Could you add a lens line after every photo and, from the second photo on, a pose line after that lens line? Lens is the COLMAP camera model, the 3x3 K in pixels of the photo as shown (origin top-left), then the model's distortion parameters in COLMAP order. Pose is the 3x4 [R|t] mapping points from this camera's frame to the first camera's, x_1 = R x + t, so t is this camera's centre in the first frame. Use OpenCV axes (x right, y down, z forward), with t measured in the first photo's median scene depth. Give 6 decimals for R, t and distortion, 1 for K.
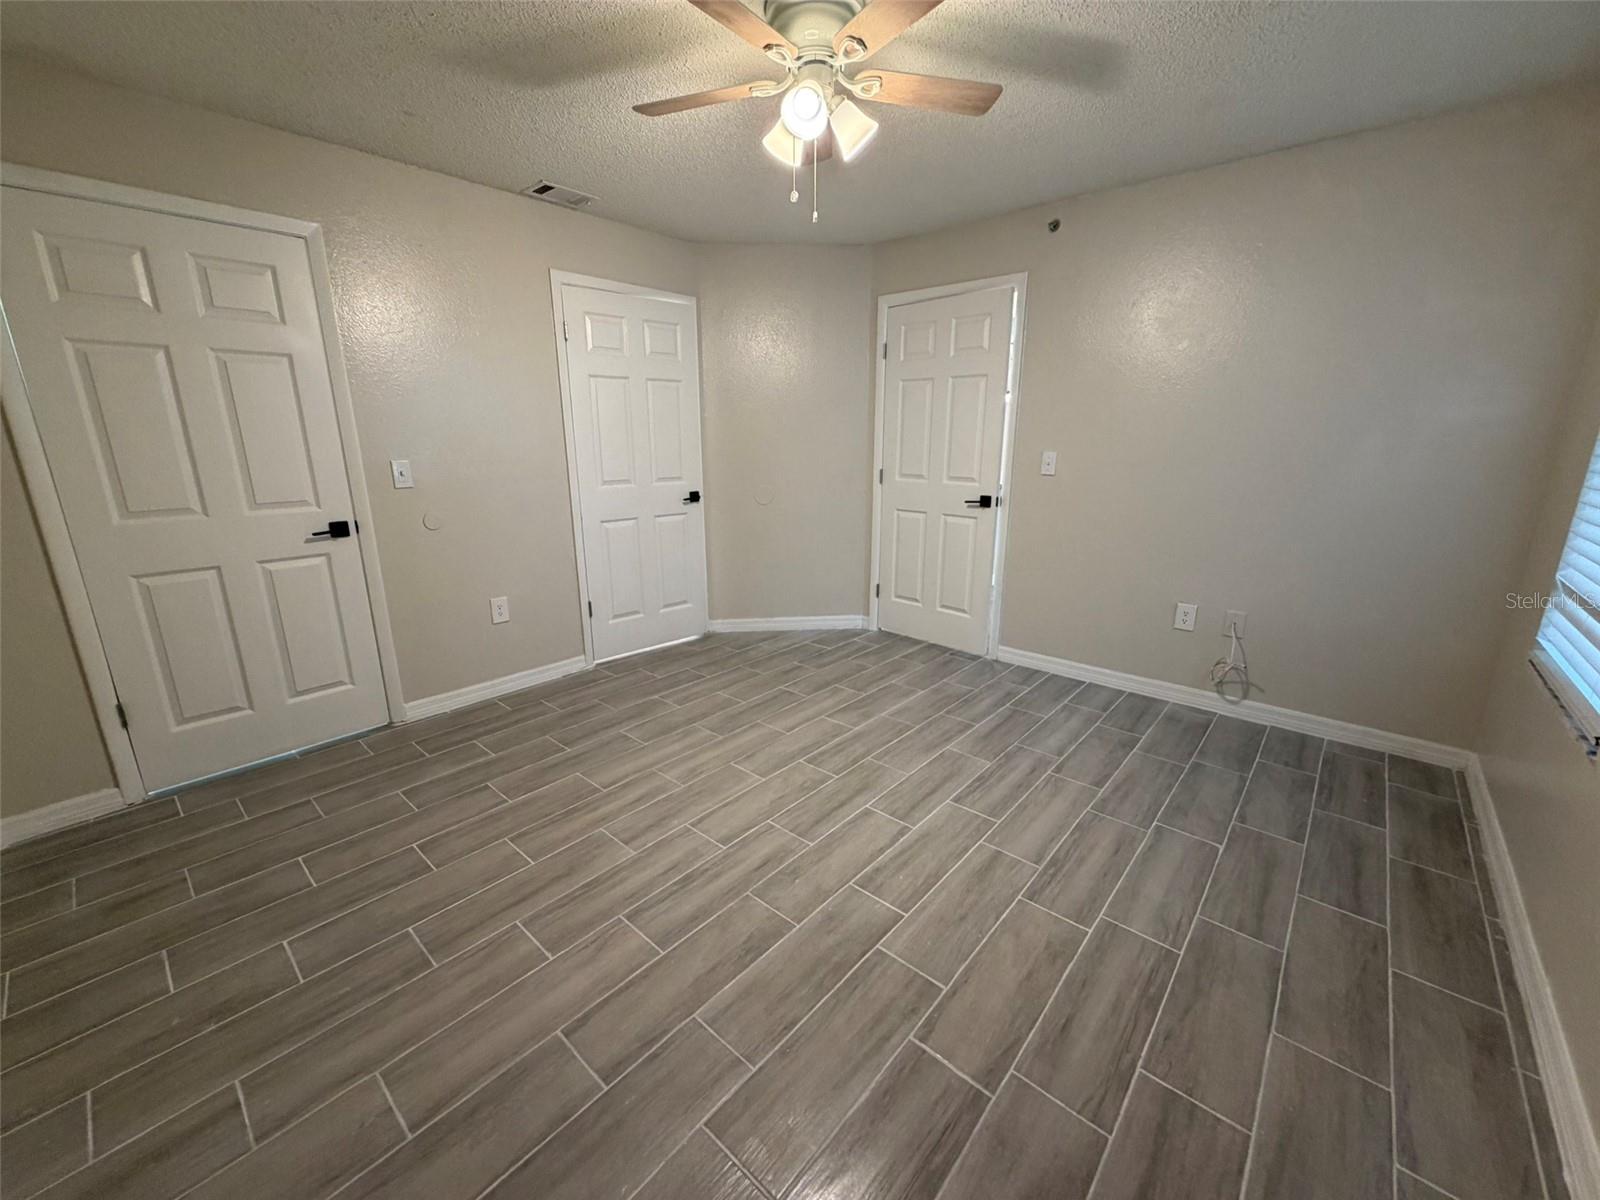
lens RADIAL K [[634.3, 0, 795.4], [0, 634.3, 598.9], [0, 0, 1]] dist [0.000257, 0.000188]
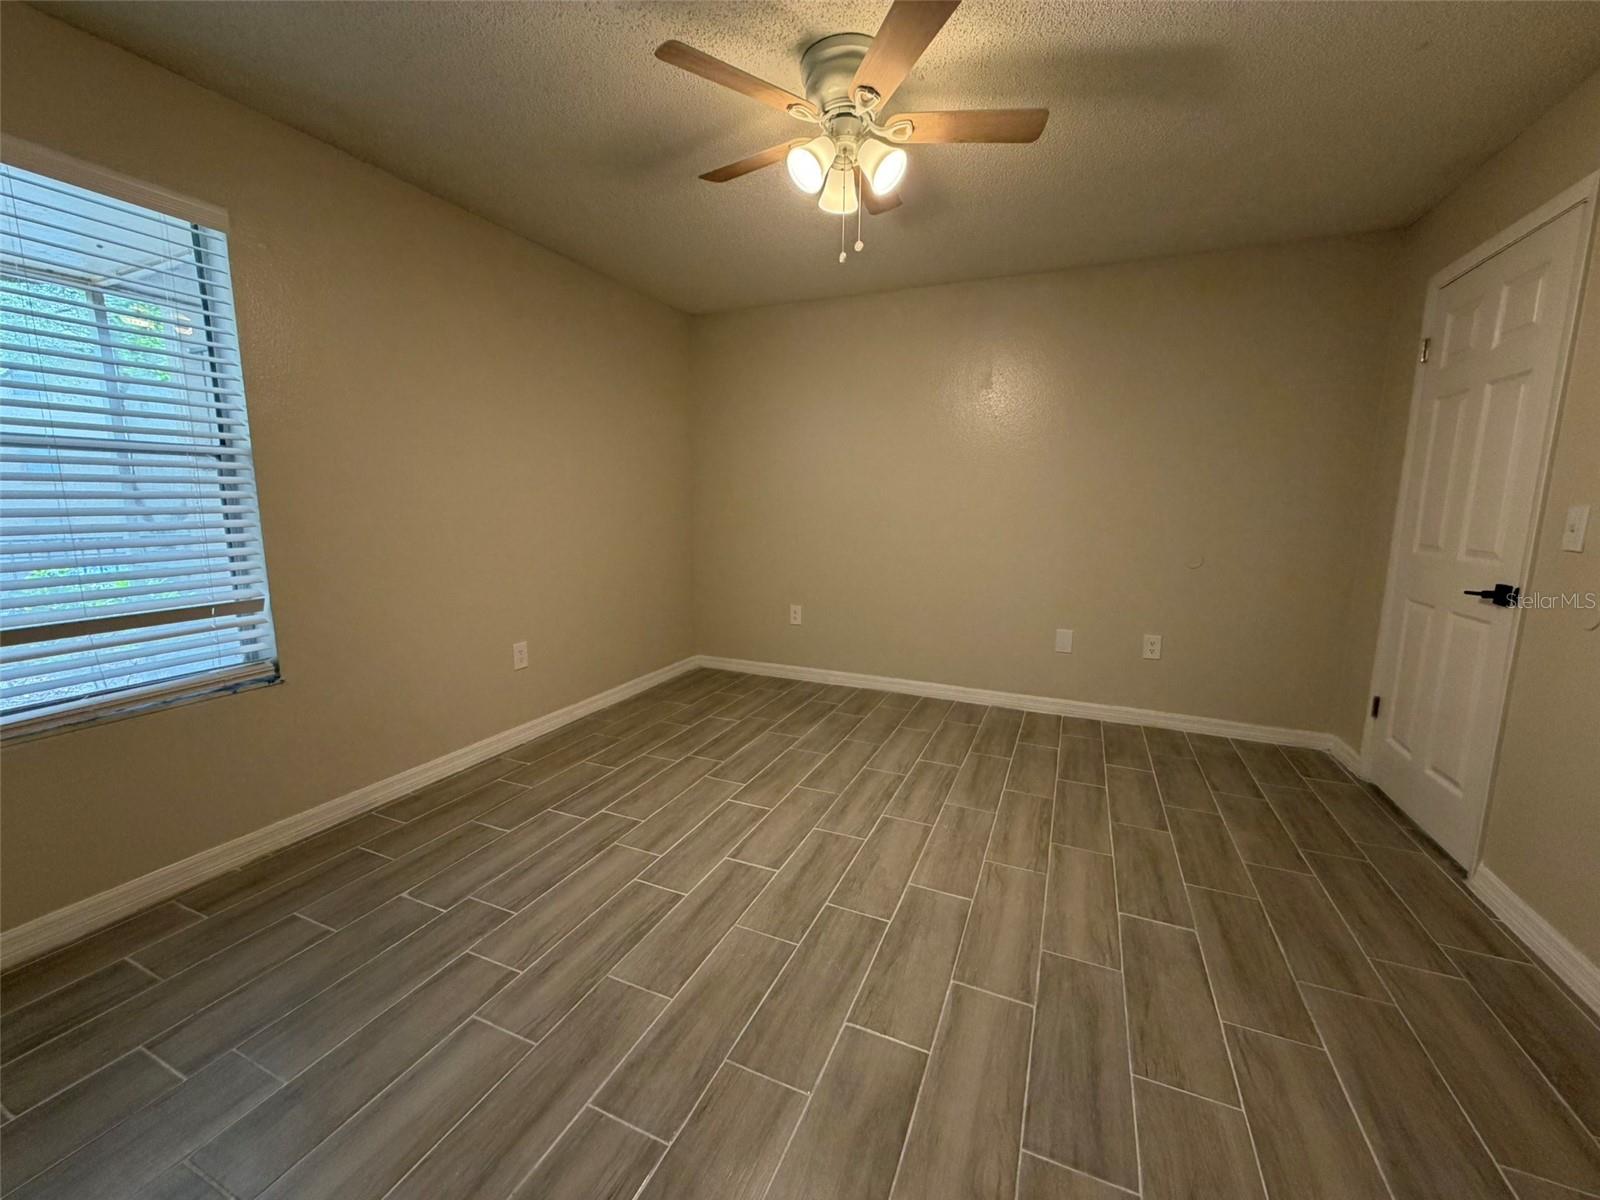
lens RADIAL K [[634.3, 0, 795.4], [0, 634.3, 598.9], [0, 0, 1]] dist [0.000257, 0.000188]
pose [[-0.953648, 0.042830, -0.297860, 0.344748], [-0.078599, 0.920009, 0.383935, -0.382080], [0.290478, 0.389551, -0.873998, 1.657929]]
